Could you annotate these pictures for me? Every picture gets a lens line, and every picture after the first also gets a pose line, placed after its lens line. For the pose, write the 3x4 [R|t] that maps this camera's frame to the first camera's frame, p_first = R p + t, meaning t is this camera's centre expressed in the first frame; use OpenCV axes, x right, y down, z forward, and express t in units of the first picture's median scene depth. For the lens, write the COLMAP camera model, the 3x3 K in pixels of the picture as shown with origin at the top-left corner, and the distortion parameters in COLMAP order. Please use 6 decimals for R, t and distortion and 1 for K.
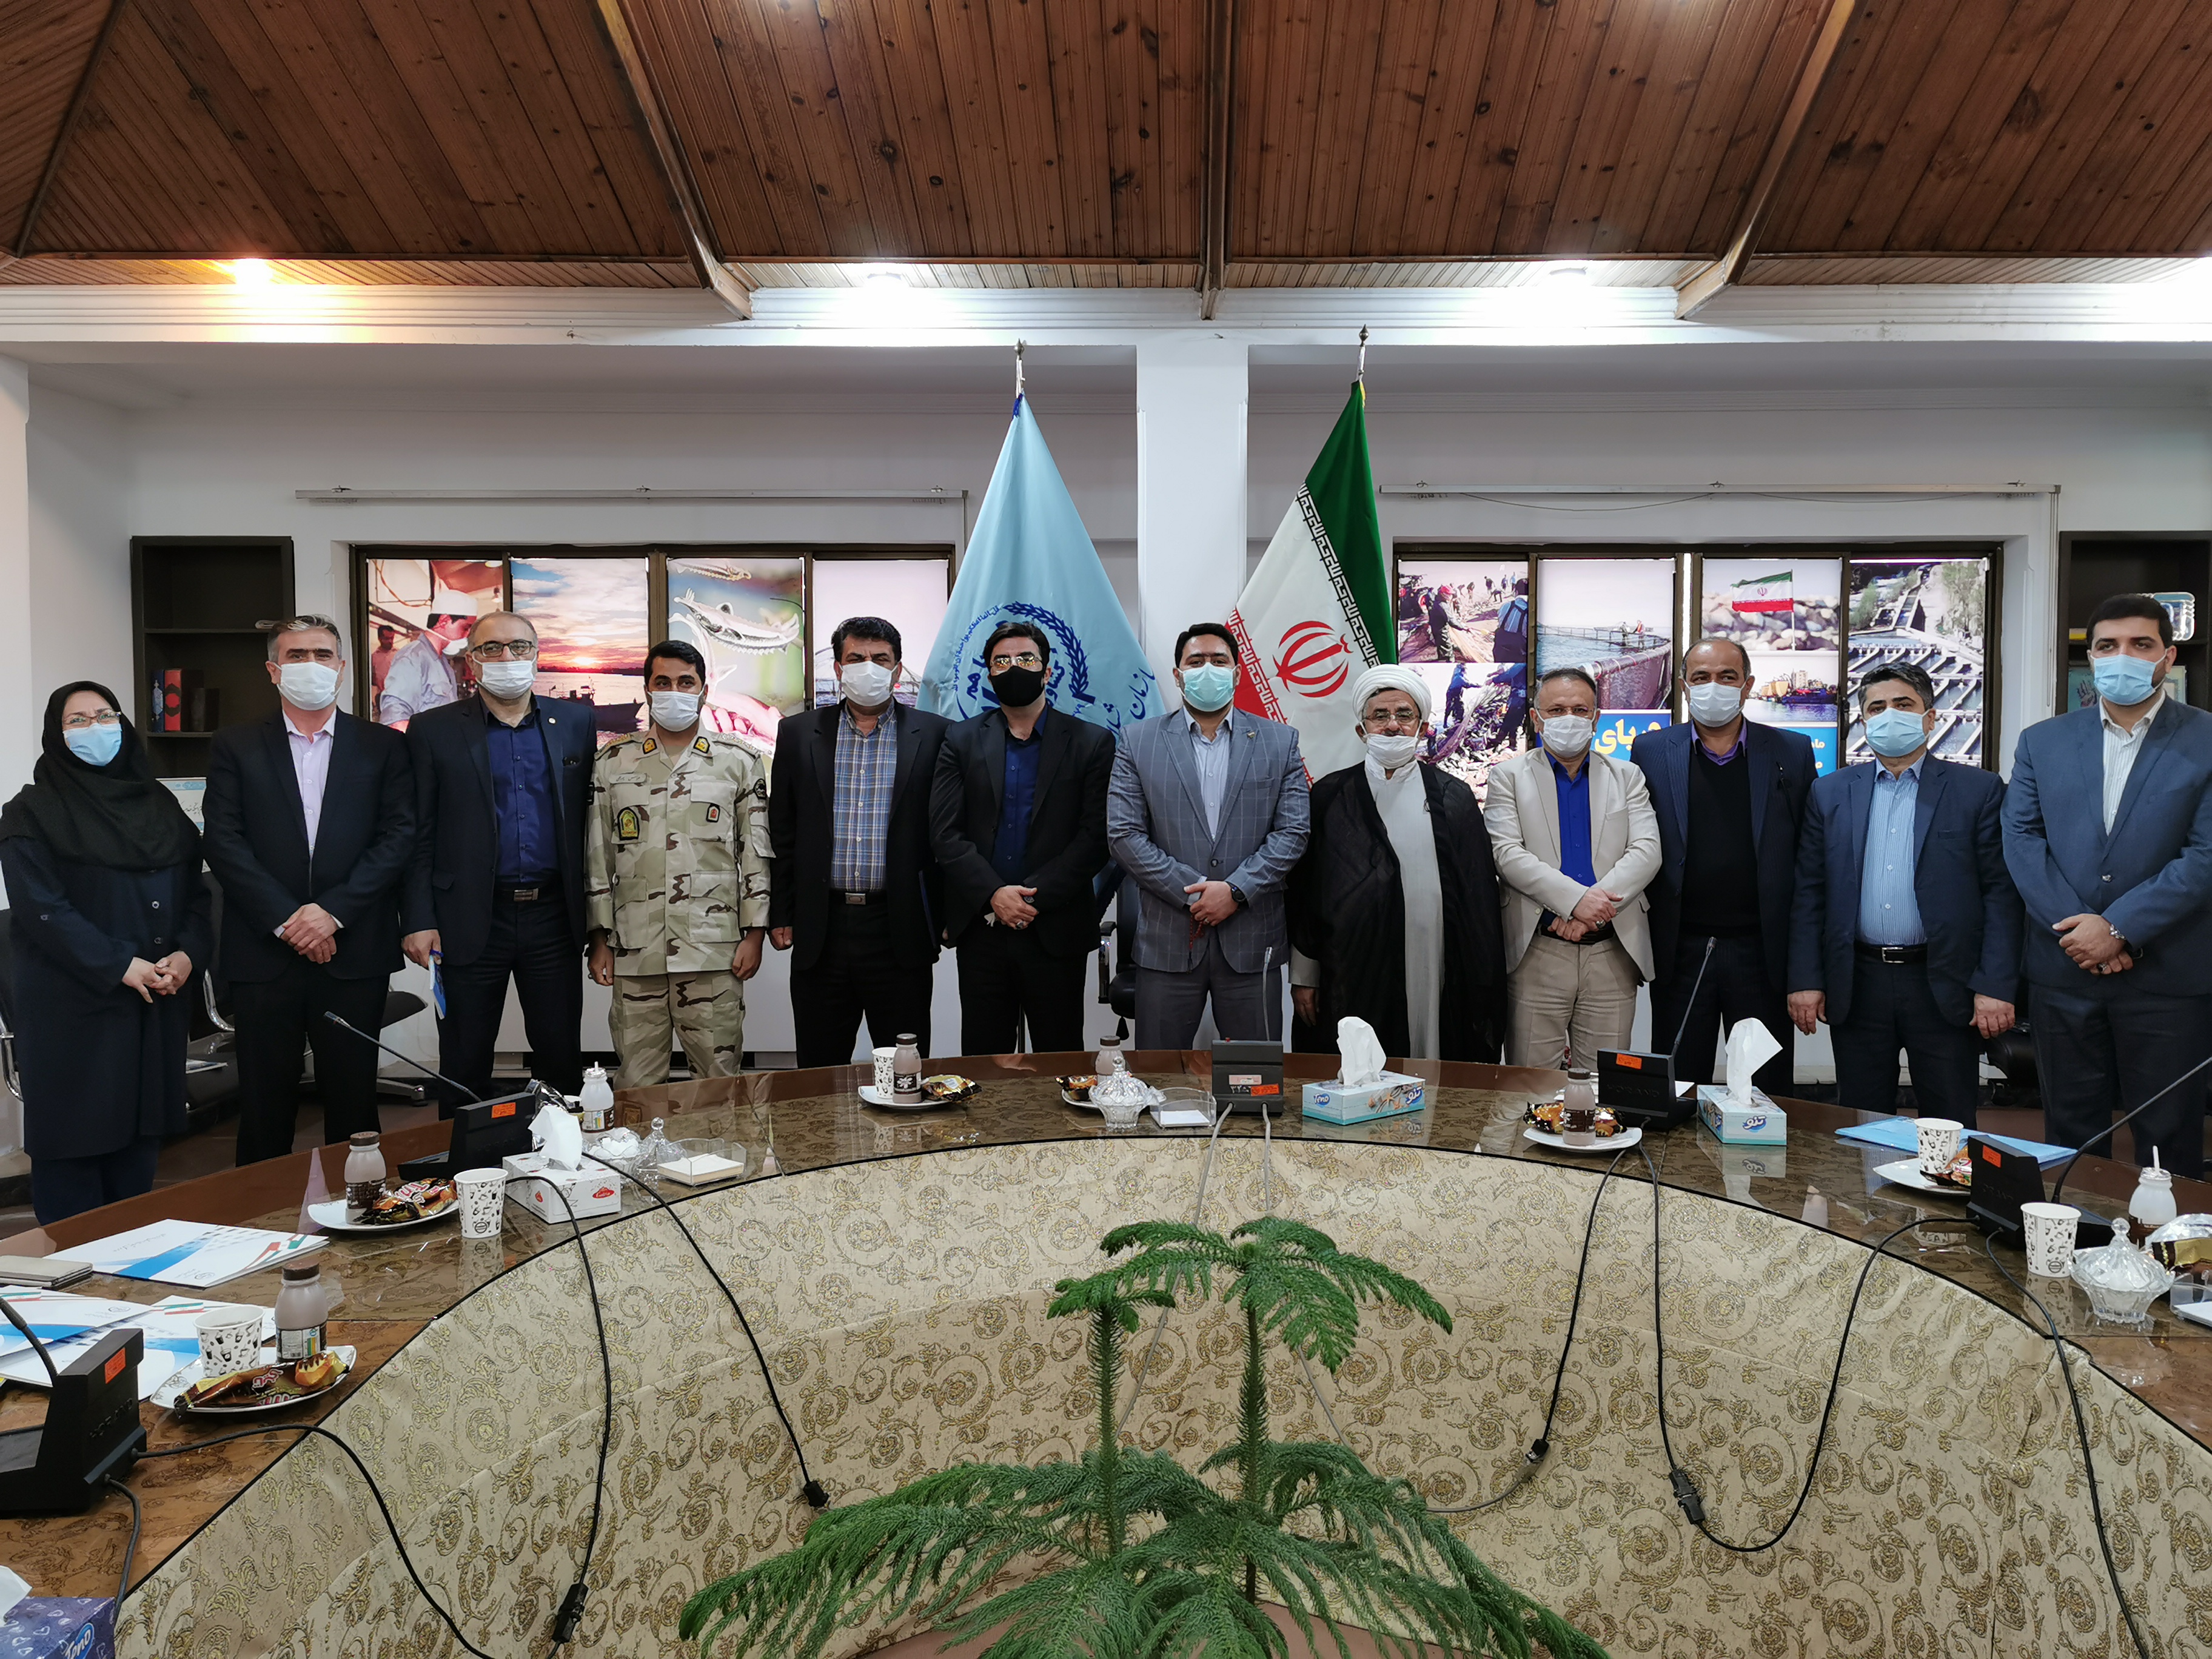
lens RADIAL K [[1792.3, 0, 1122.5], [0, 1792.3, 757.6], [0, 0, 1]] dist [0.044529, -0.005732]
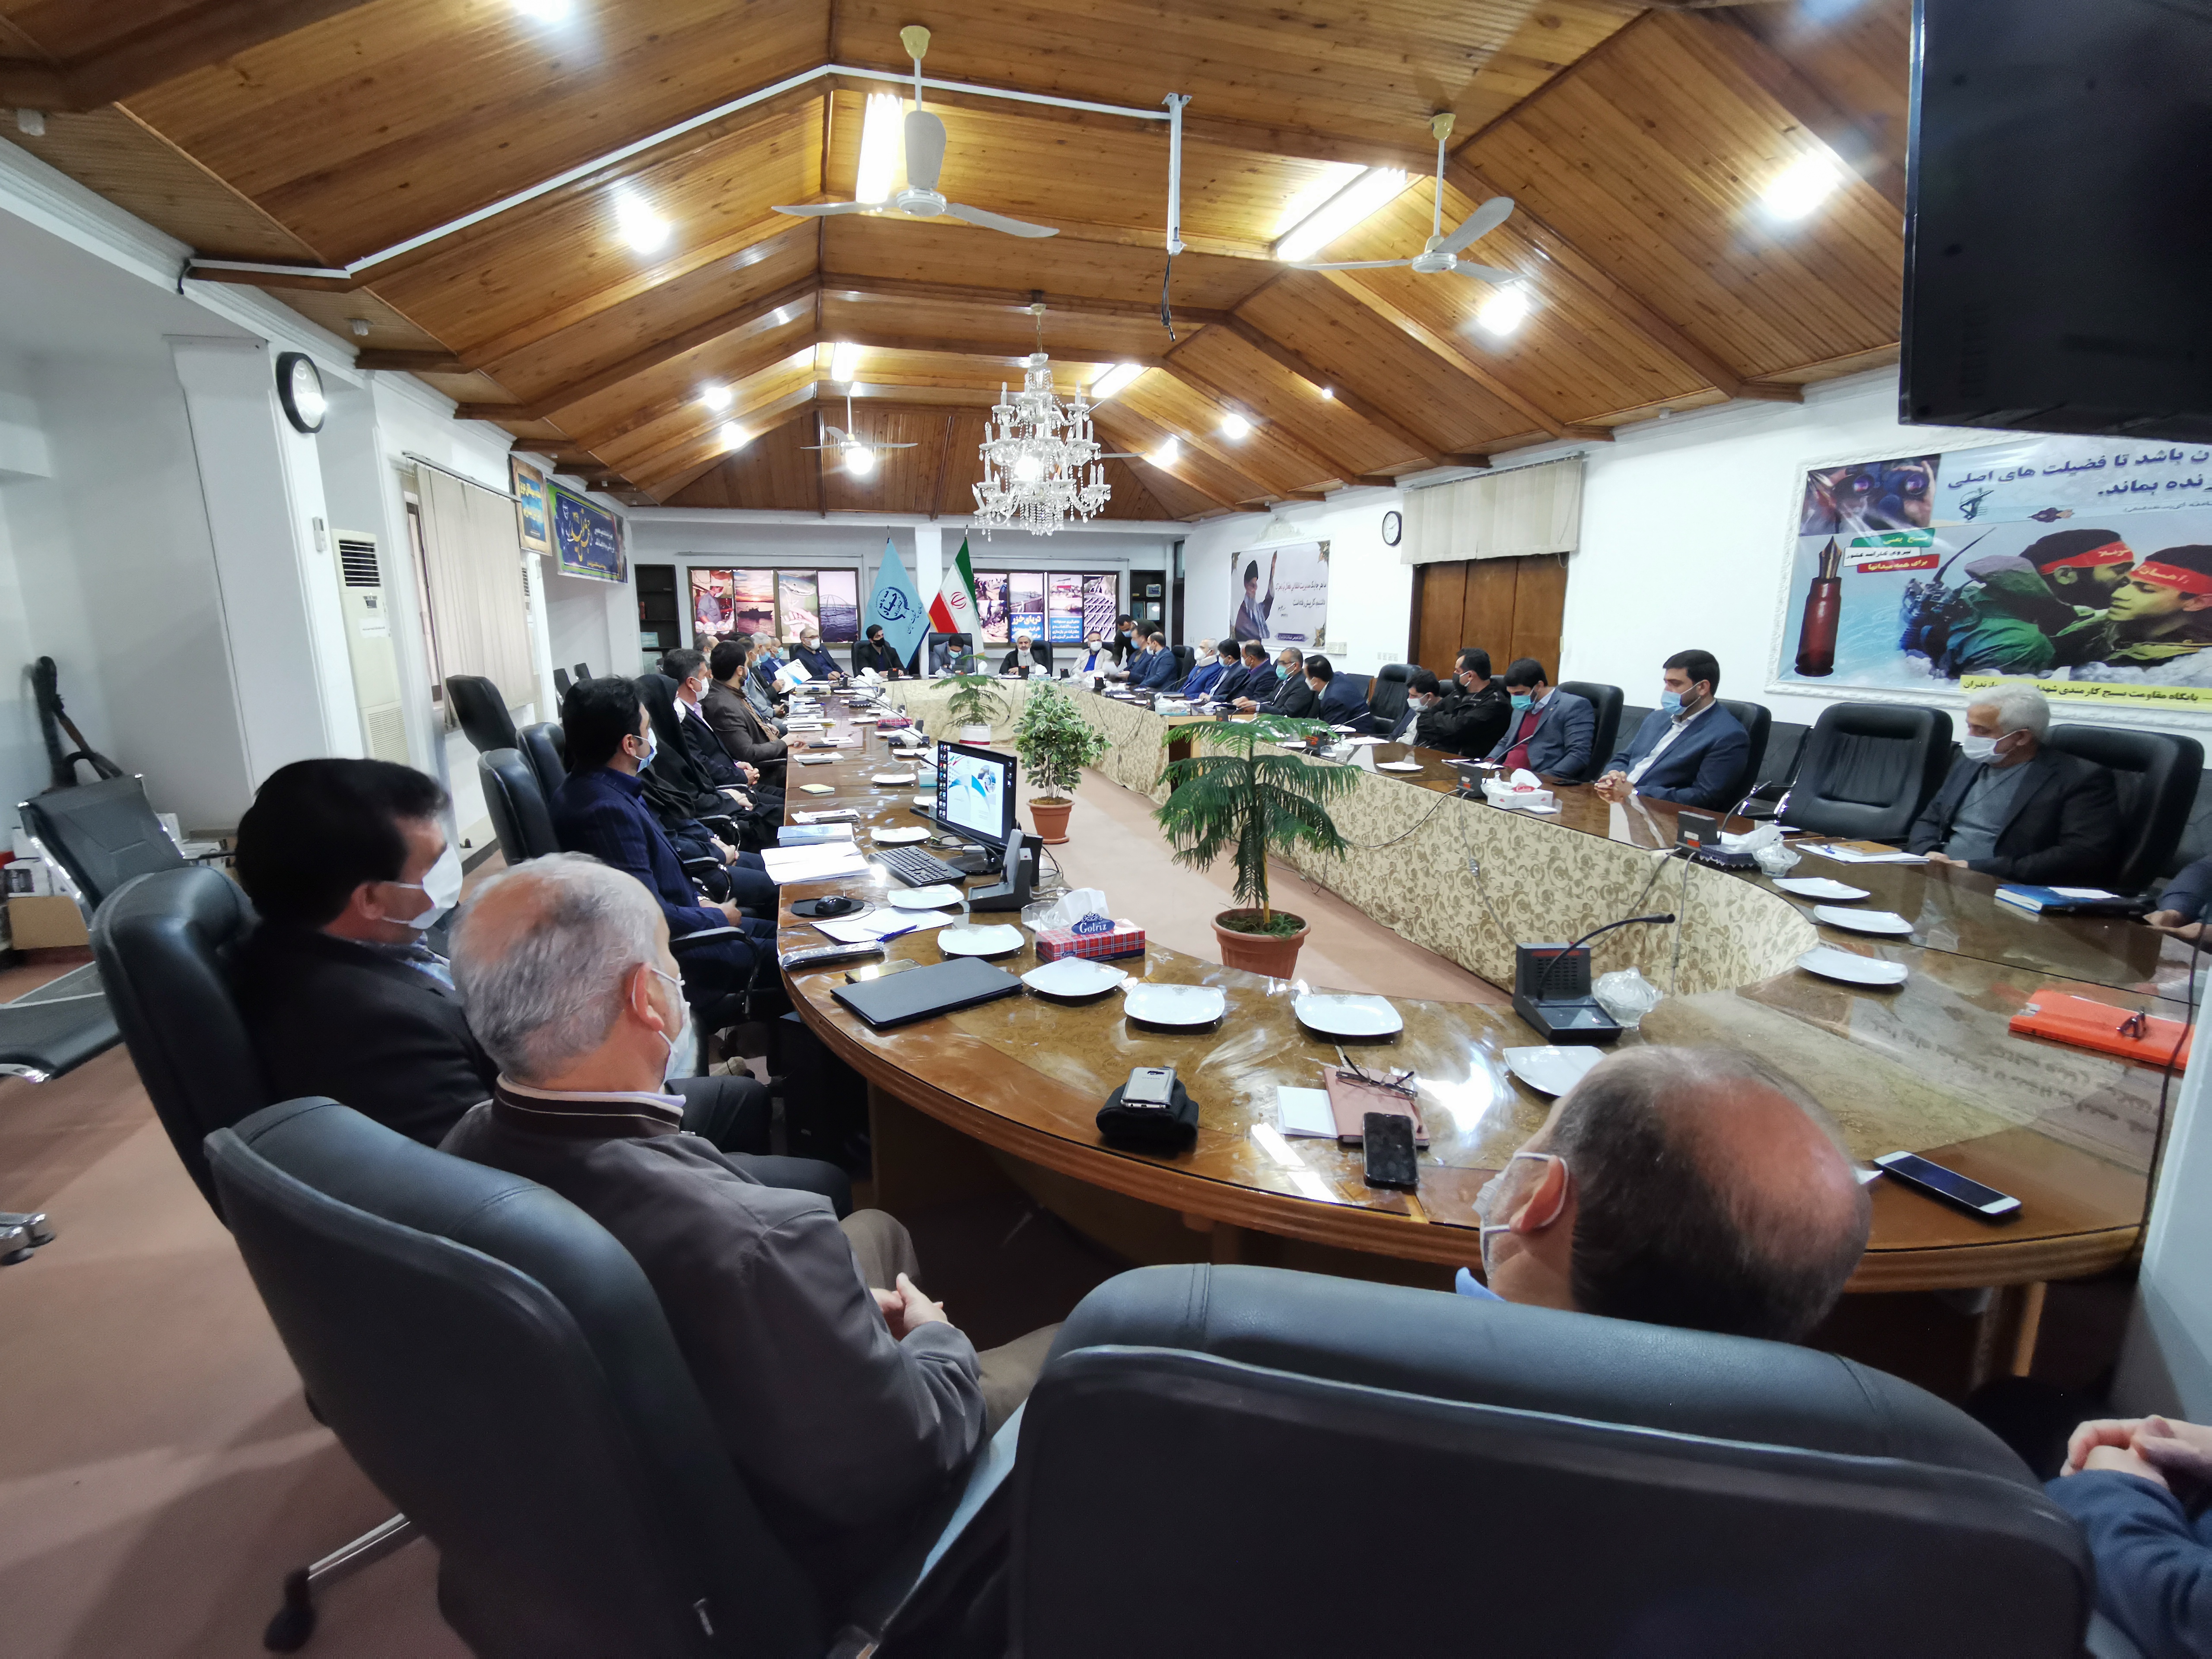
lens RADIAL K [[1055.0, 0, 1116.0], [0, 1055.0, 842.6], [0, 0, 1]] dist [-0.011877, 0.000488]
pose [[0.952889, -0.062343, 0.296842, -0.271930], [0.009588, 0.984352, 0.175953, 0.066234], [-0.303167, -0.164818, 0.938576, -1.354362]]
